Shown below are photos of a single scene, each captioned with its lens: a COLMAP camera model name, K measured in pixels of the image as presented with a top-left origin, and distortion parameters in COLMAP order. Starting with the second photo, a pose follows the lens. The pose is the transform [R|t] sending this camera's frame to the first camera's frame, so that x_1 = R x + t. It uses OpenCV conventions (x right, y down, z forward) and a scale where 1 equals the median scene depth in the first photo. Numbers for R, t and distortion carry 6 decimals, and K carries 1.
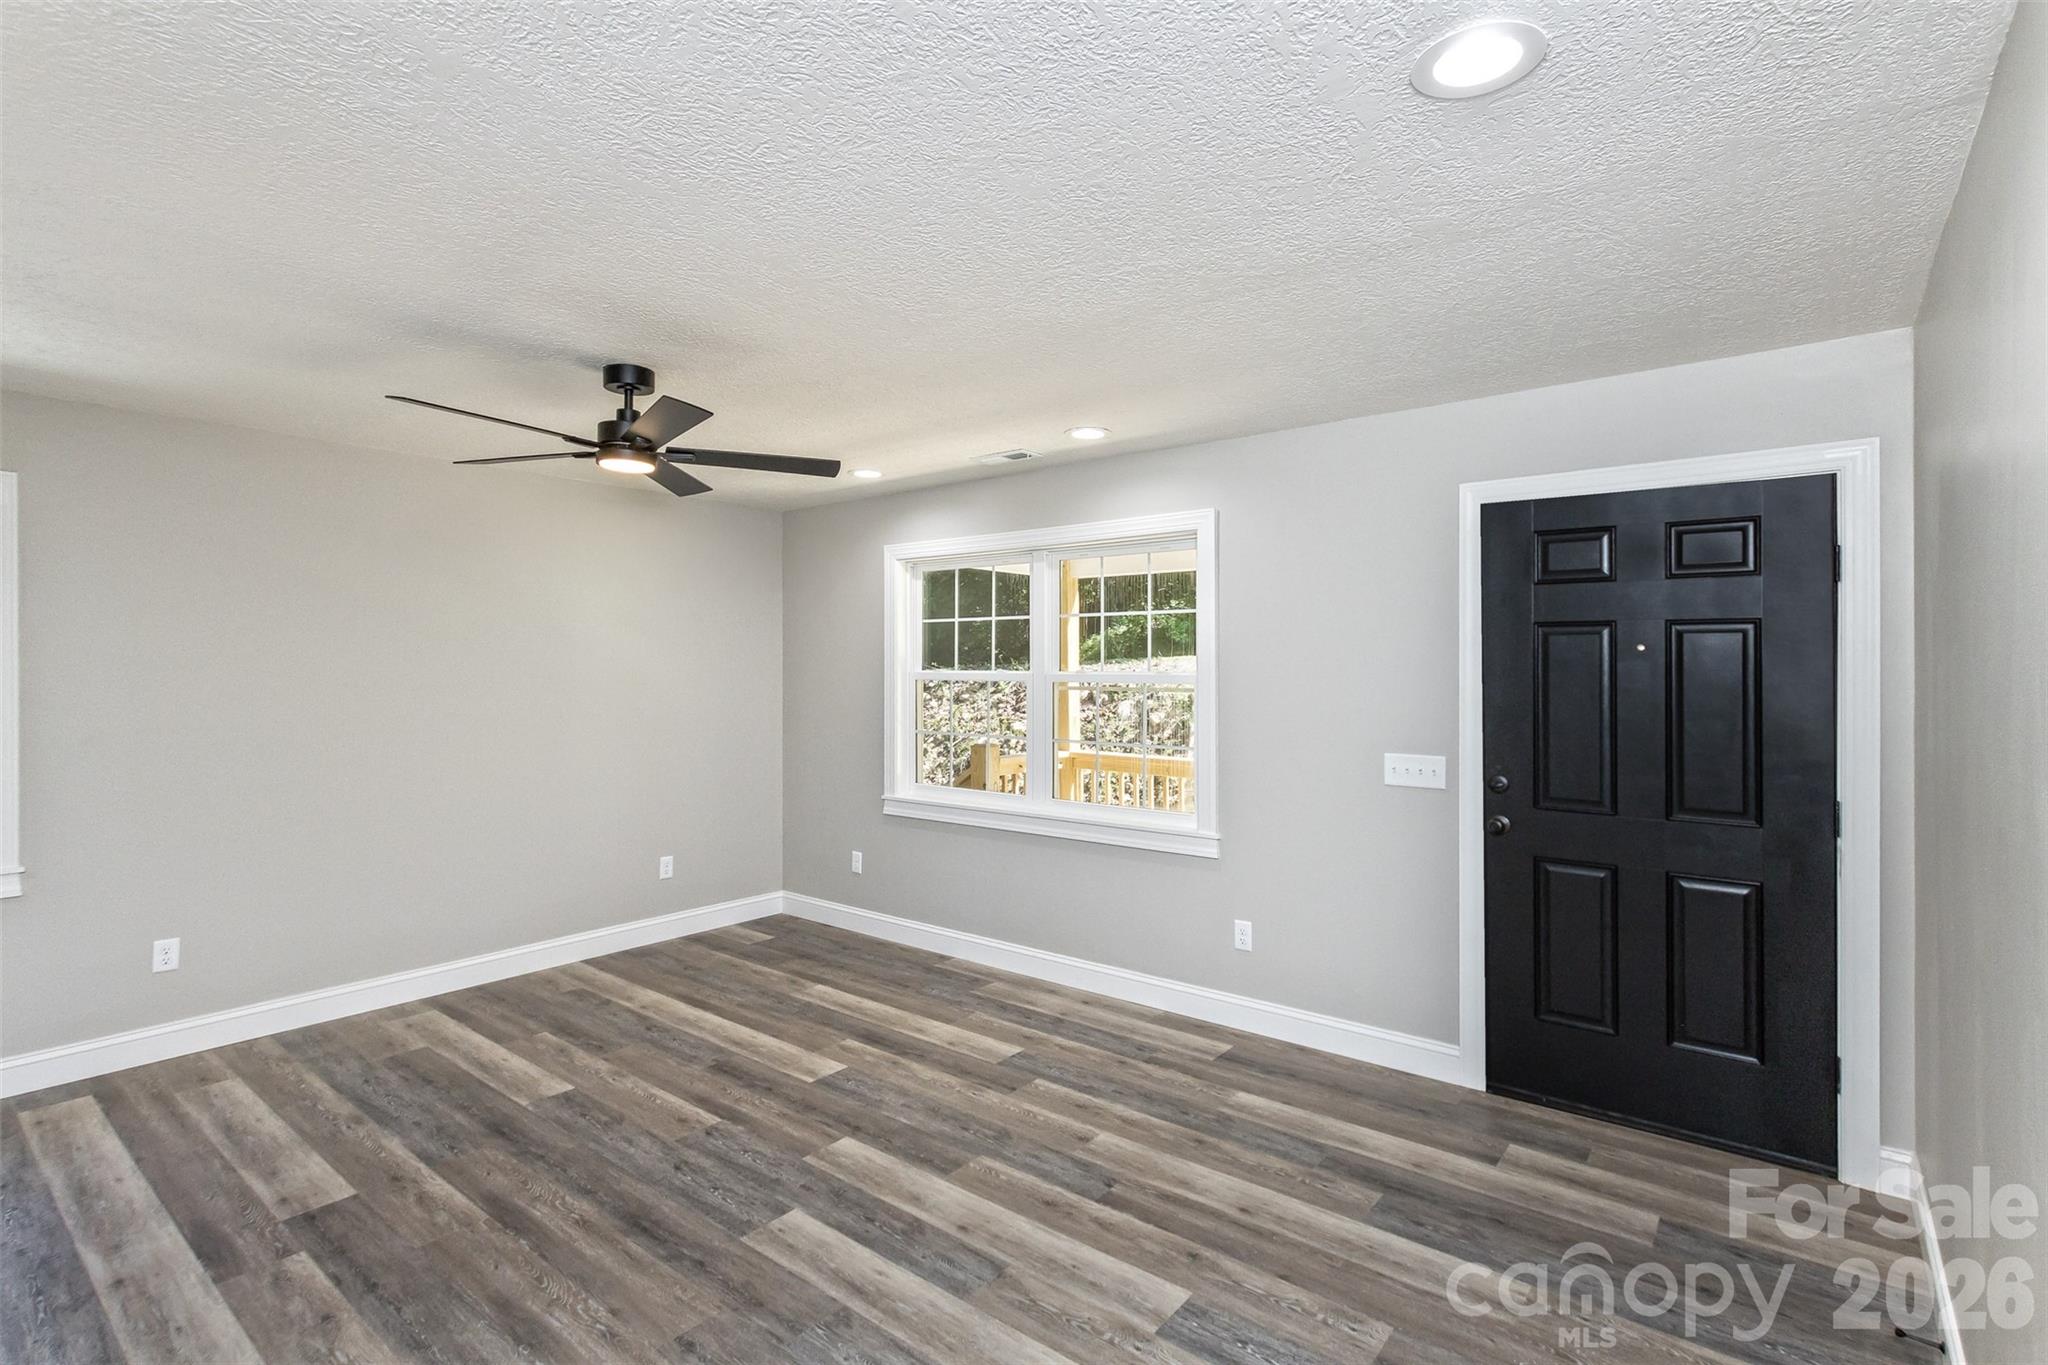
lens RADIAL K [[955.3, 0, 1041.7], [0, 955.3, 660.9], [0, 0, 1]] dist [0.003653, -0.000637]
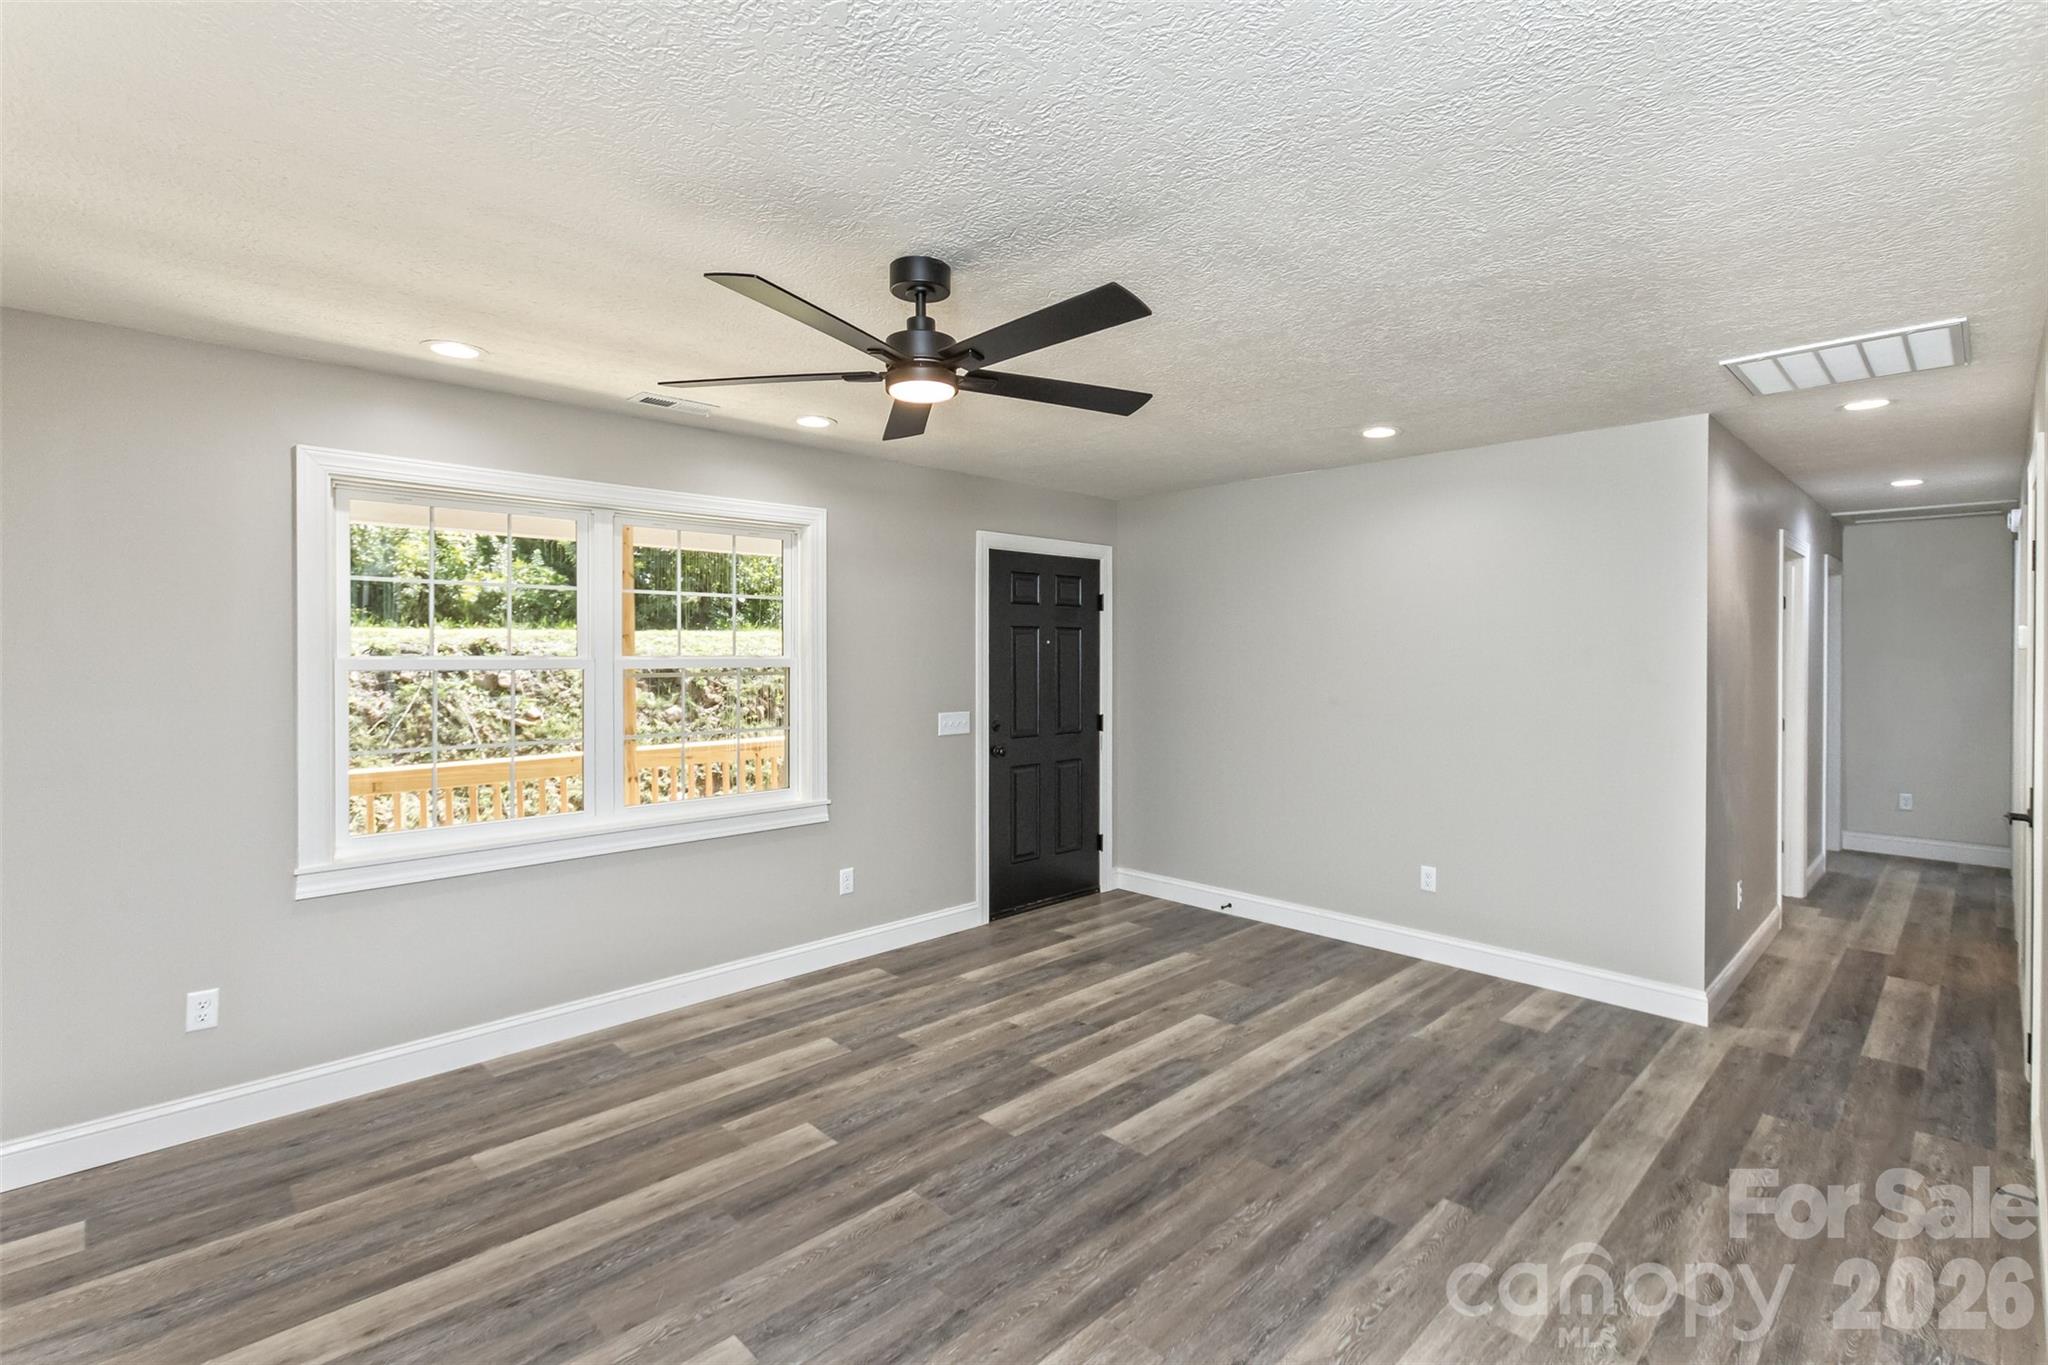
lens RADIAL K [[955.3, 0, 1041.7], [0, 955.3, 660.9], [0, 0, 1]] dist [0.003653, -0.000637]
pose [[0.114471, -0.009844, 0.993378, -1.088232], [-0.007906, 0.999910, 0.010820, 0.003720], [-0.993395, -0.009092, 0.114383, 0.747734]]
